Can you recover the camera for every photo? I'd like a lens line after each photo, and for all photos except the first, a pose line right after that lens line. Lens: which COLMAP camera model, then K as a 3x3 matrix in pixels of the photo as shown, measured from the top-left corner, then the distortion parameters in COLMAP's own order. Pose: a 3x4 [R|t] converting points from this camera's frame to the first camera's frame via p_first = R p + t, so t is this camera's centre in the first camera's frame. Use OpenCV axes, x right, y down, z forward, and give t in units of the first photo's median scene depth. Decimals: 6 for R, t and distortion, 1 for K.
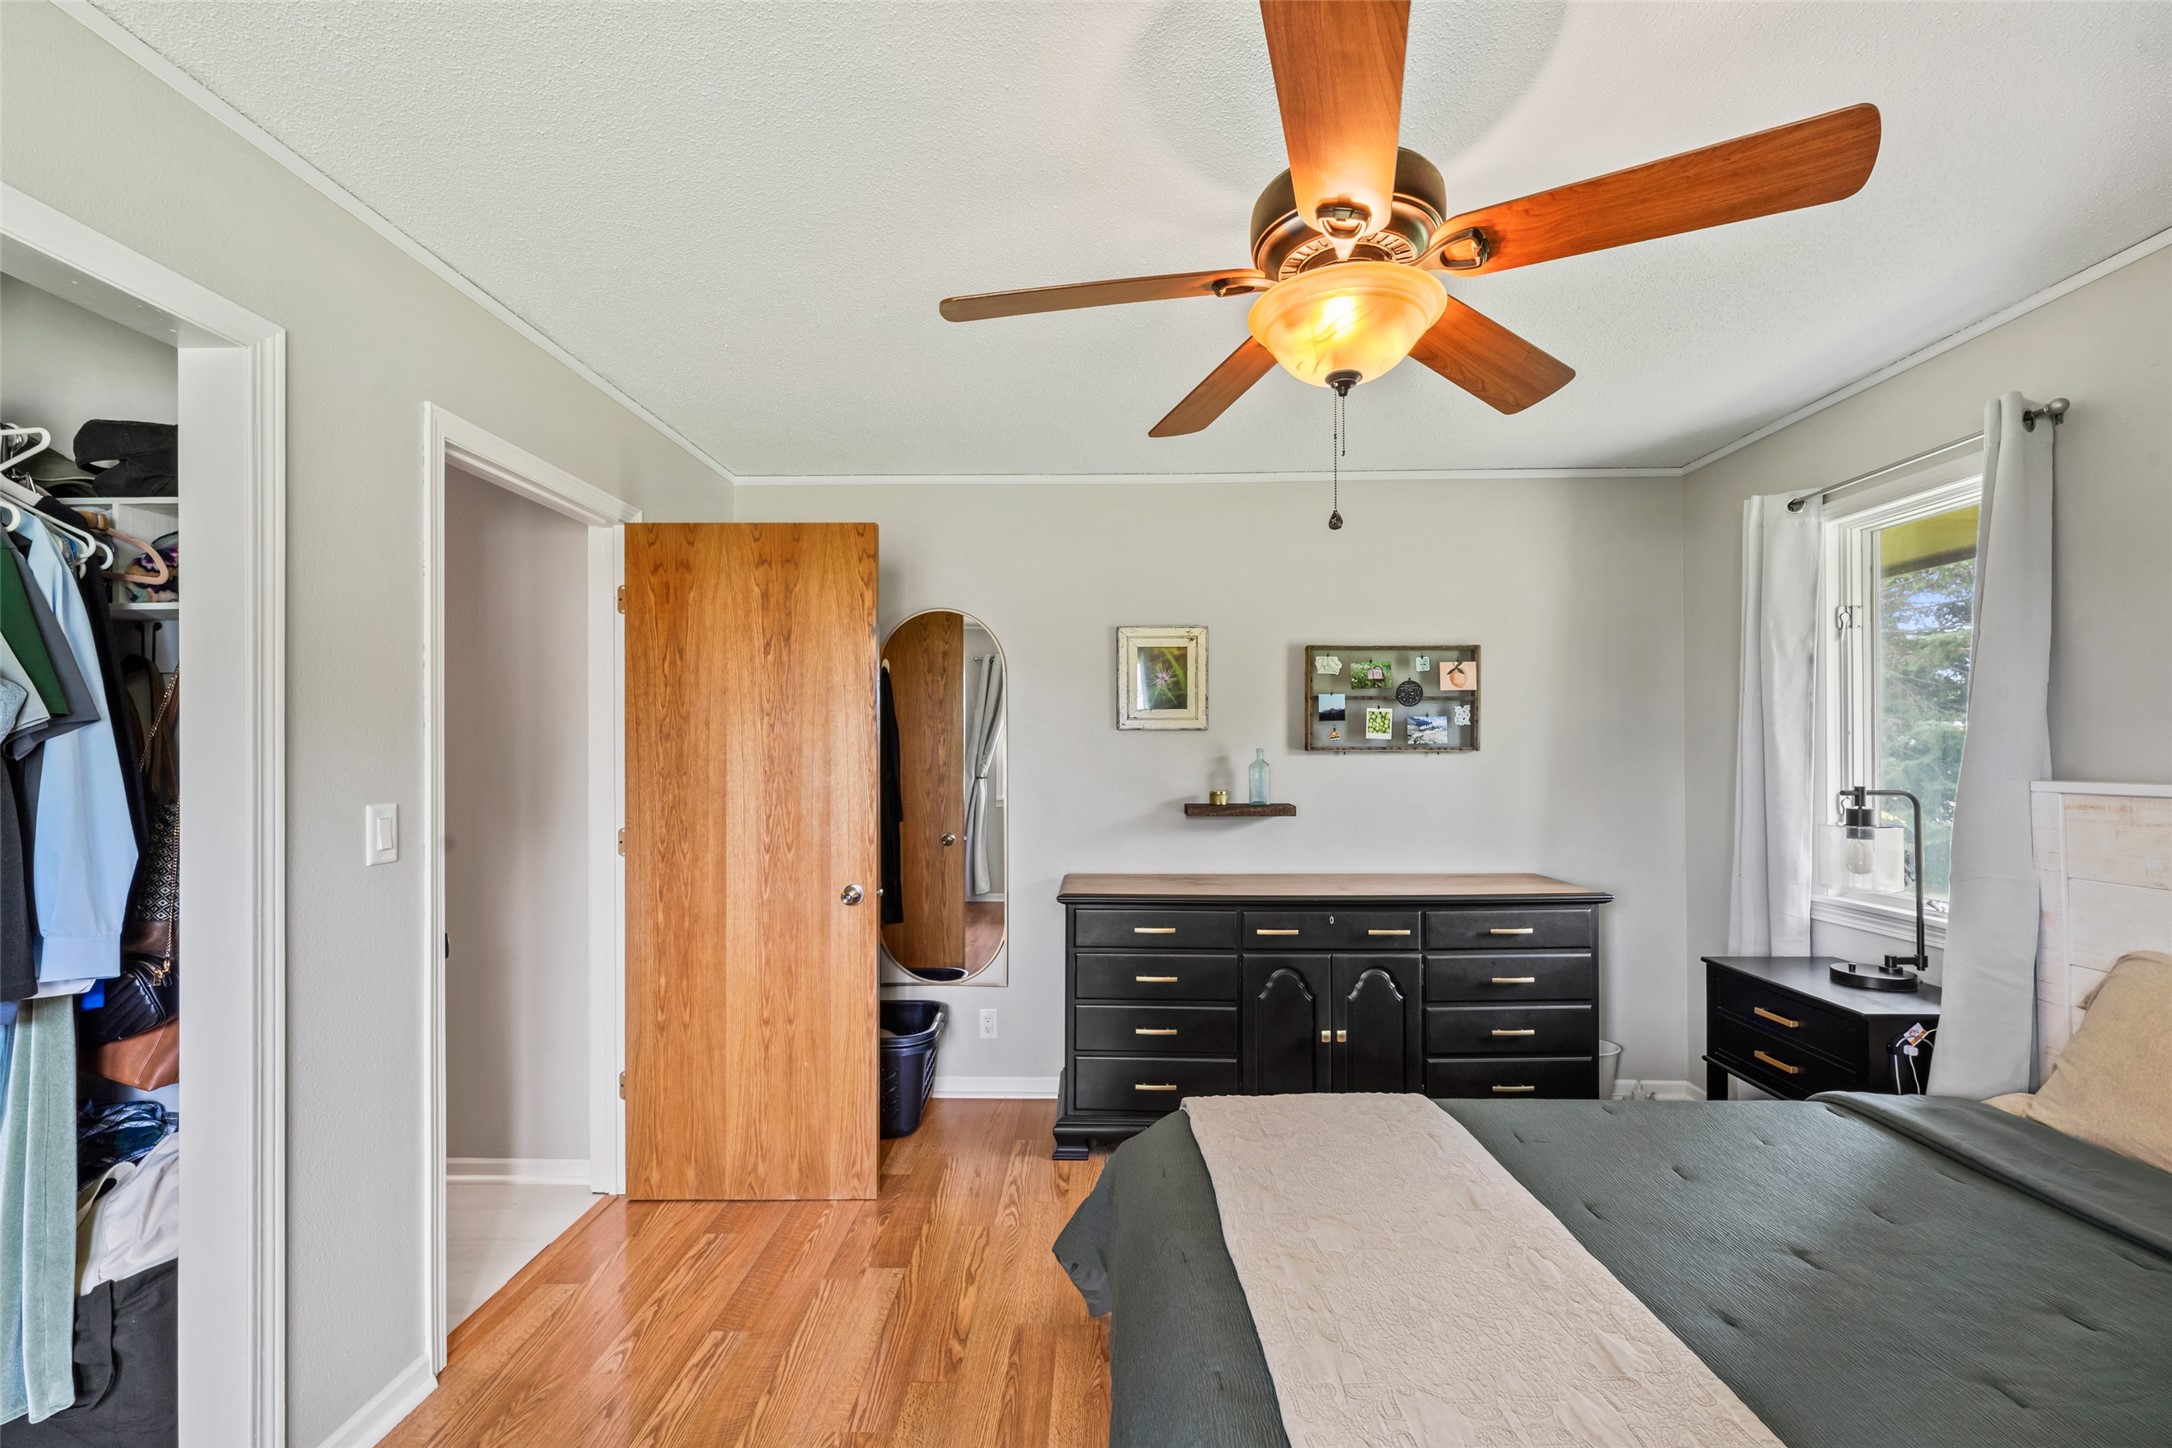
lens RADIAL K [[908.8, 0, 1083.8], [0, 908.8, 745.7], [0, 0, 1]] dist [-0.000615, -0.000211]
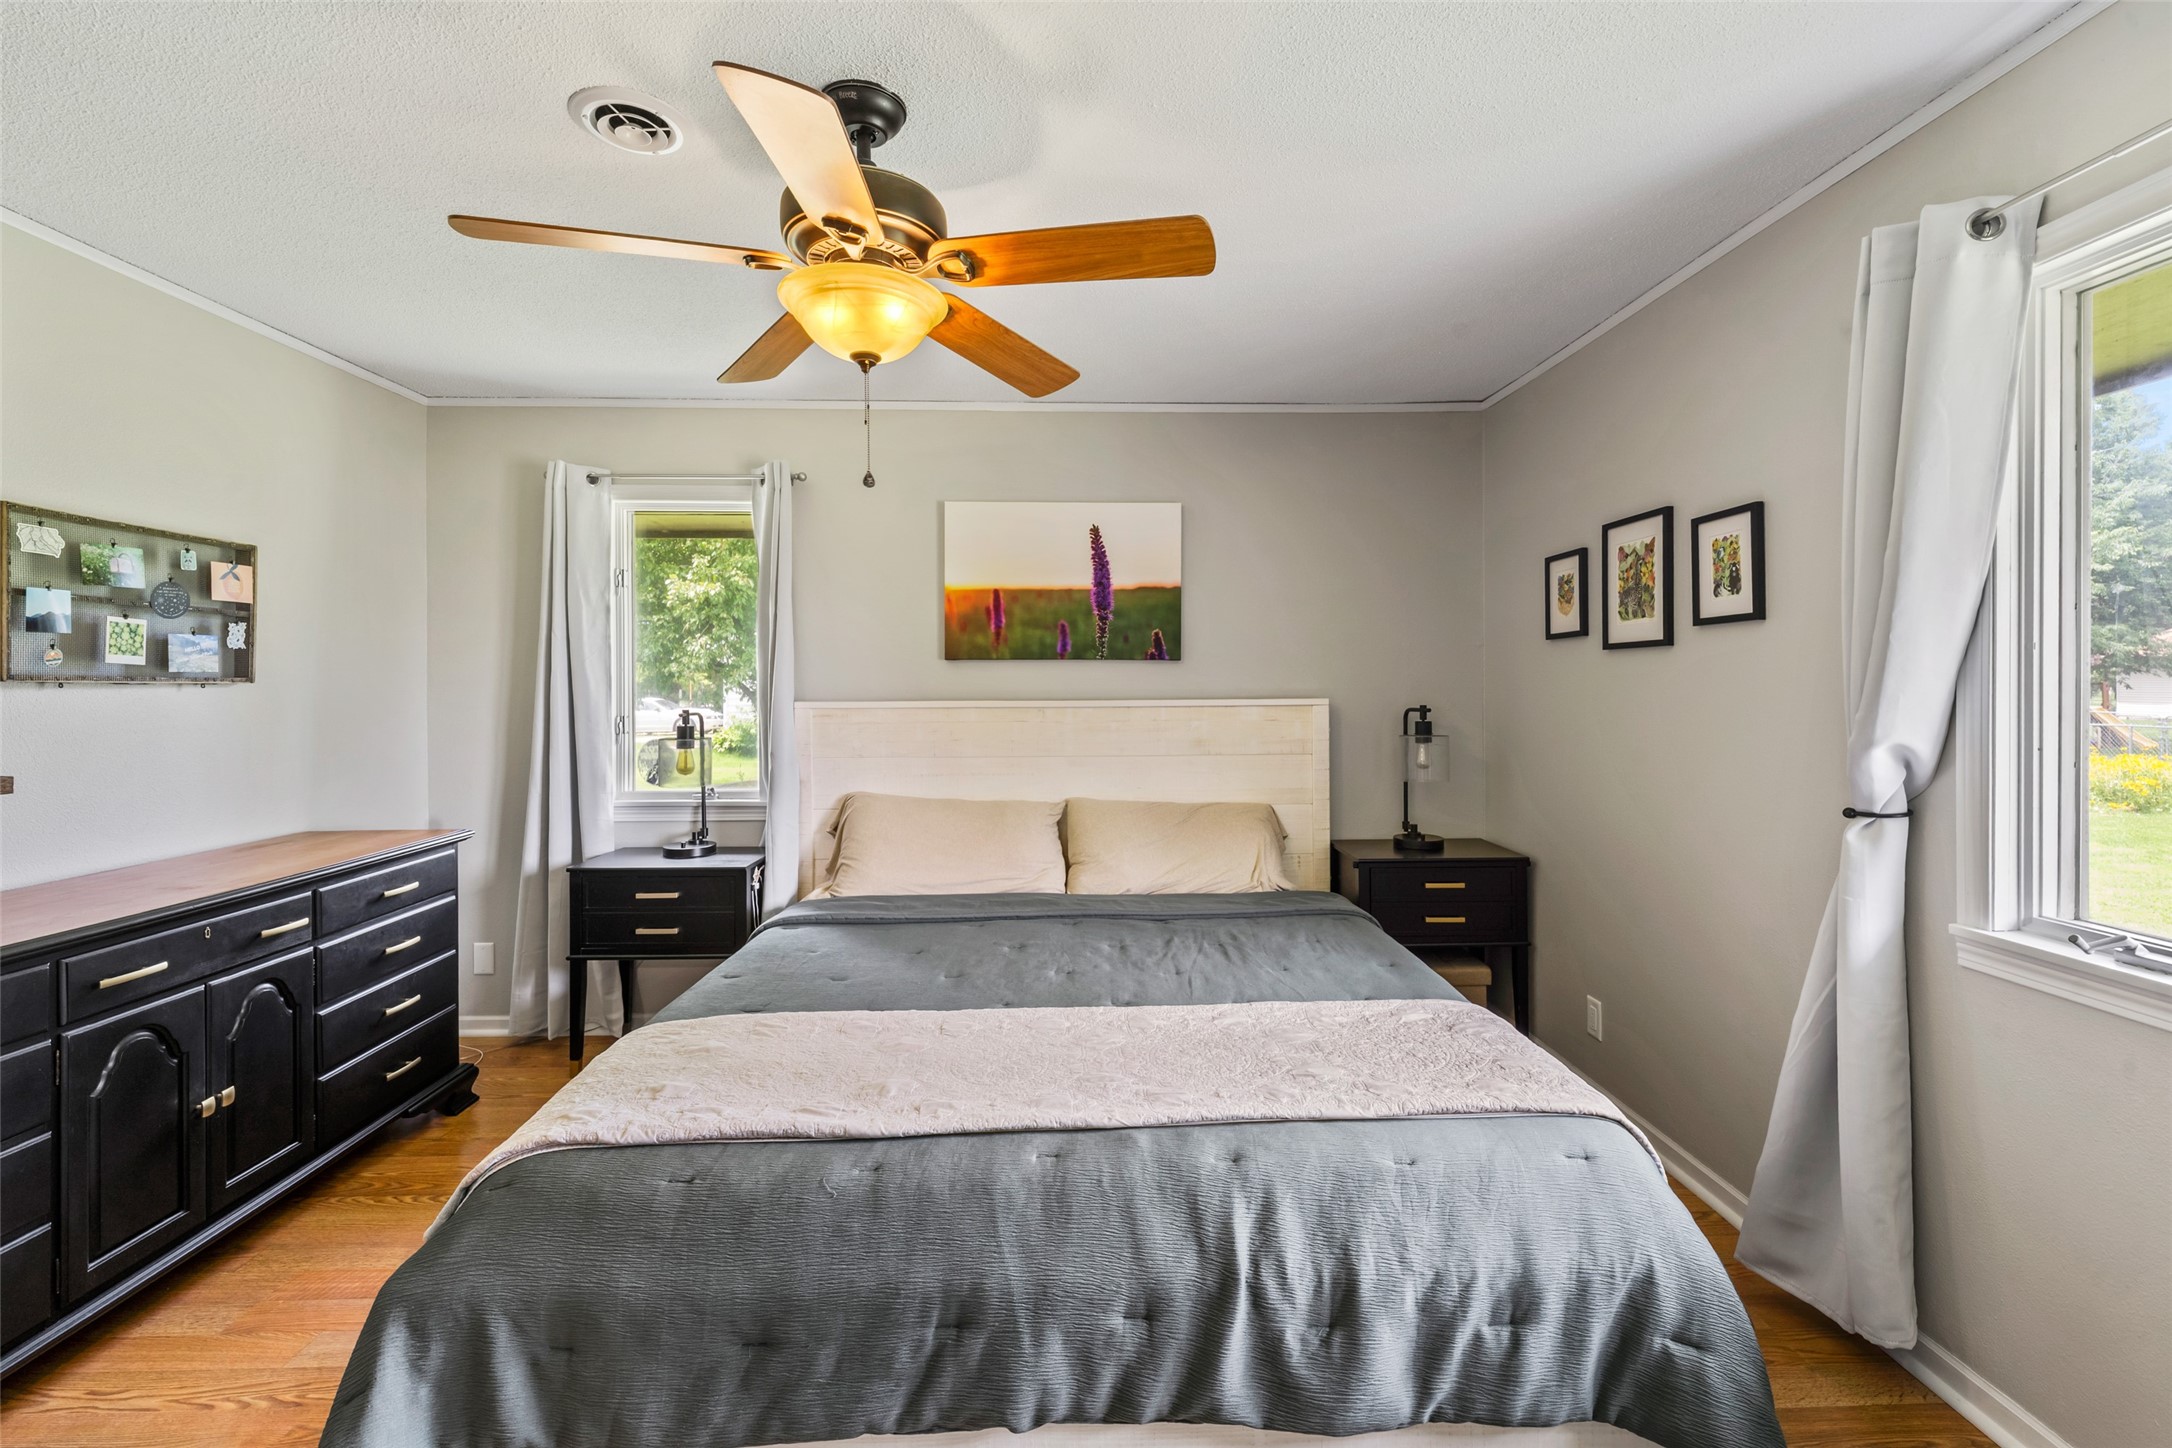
lens RADIAL K [[926.8, 0, 1075.7], [0, 926.8, 672.6], [0, 0, 1]] dist [0.008152, -0.000340]
pose [[-0.031595, 0.014666, 0.999393, -0.380659], [-0.006078, 0.999871, -0.014865, 0.004884], [-0.999482, -0.006544, -0.031502, 0.327325]]
